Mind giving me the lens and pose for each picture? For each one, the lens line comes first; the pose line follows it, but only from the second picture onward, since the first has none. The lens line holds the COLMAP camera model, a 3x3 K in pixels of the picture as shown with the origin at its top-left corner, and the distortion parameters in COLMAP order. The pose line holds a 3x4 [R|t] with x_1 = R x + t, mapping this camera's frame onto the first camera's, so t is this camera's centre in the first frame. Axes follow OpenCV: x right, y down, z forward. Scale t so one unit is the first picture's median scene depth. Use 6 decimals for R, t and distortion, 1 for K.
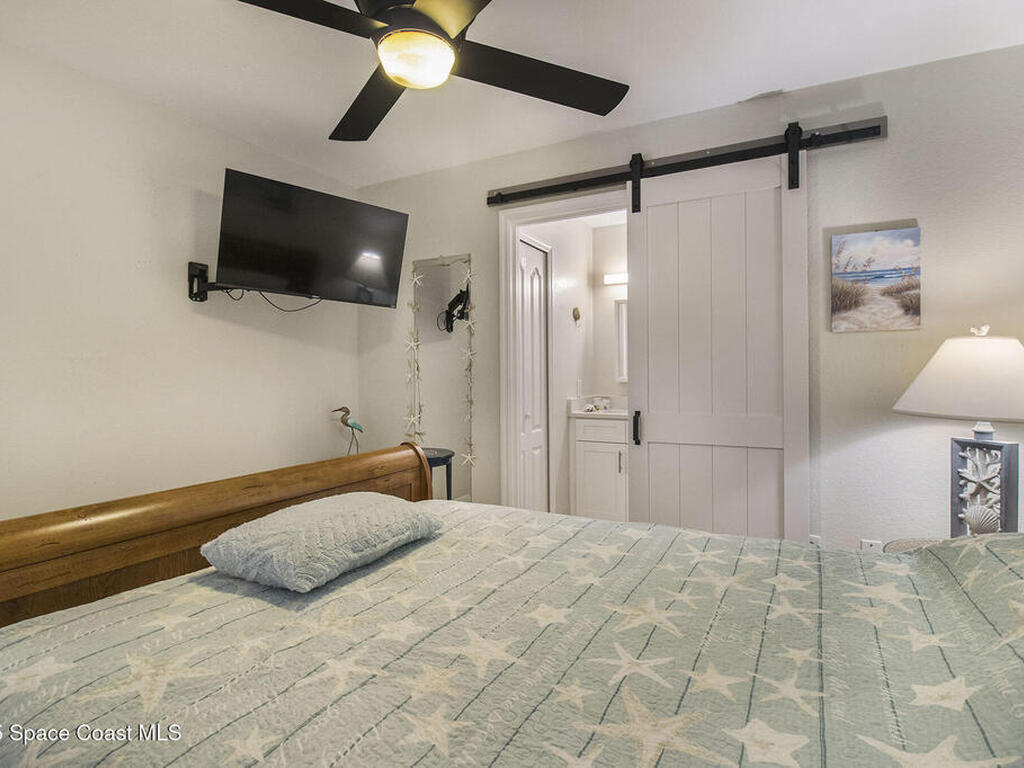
lens RADIAL K [[538.5, 0, 509.6], [0, 538.5, 379.8], [0, 0, 1]] dist [0.001996, -0.013958]
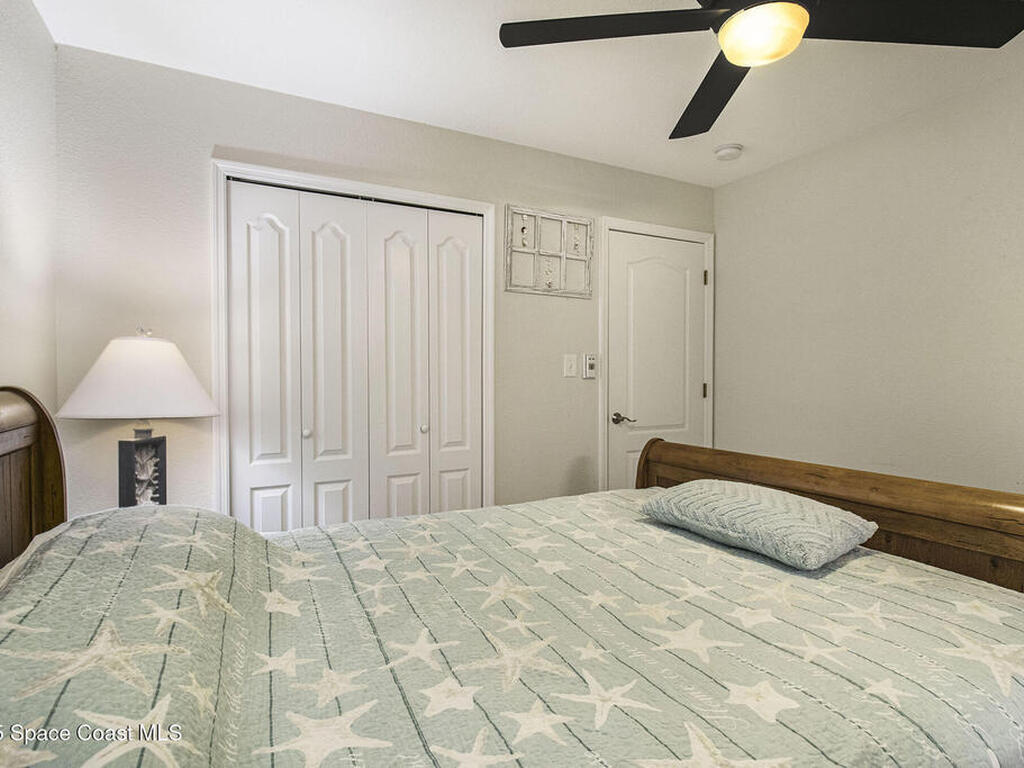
lens RADIAL K [[538.5, 0, 510.4], [0, 538.5, 382.9], [0, 0, 1]] dist [0.001996, -0.013958]
pose [[-0.579266, 0.017816, -0.814944, 0.595889], [-0.004235, 0.999682, 0.024864, -0.012301], [0.815128, 0.017854, -0.579006, 0.851429]]
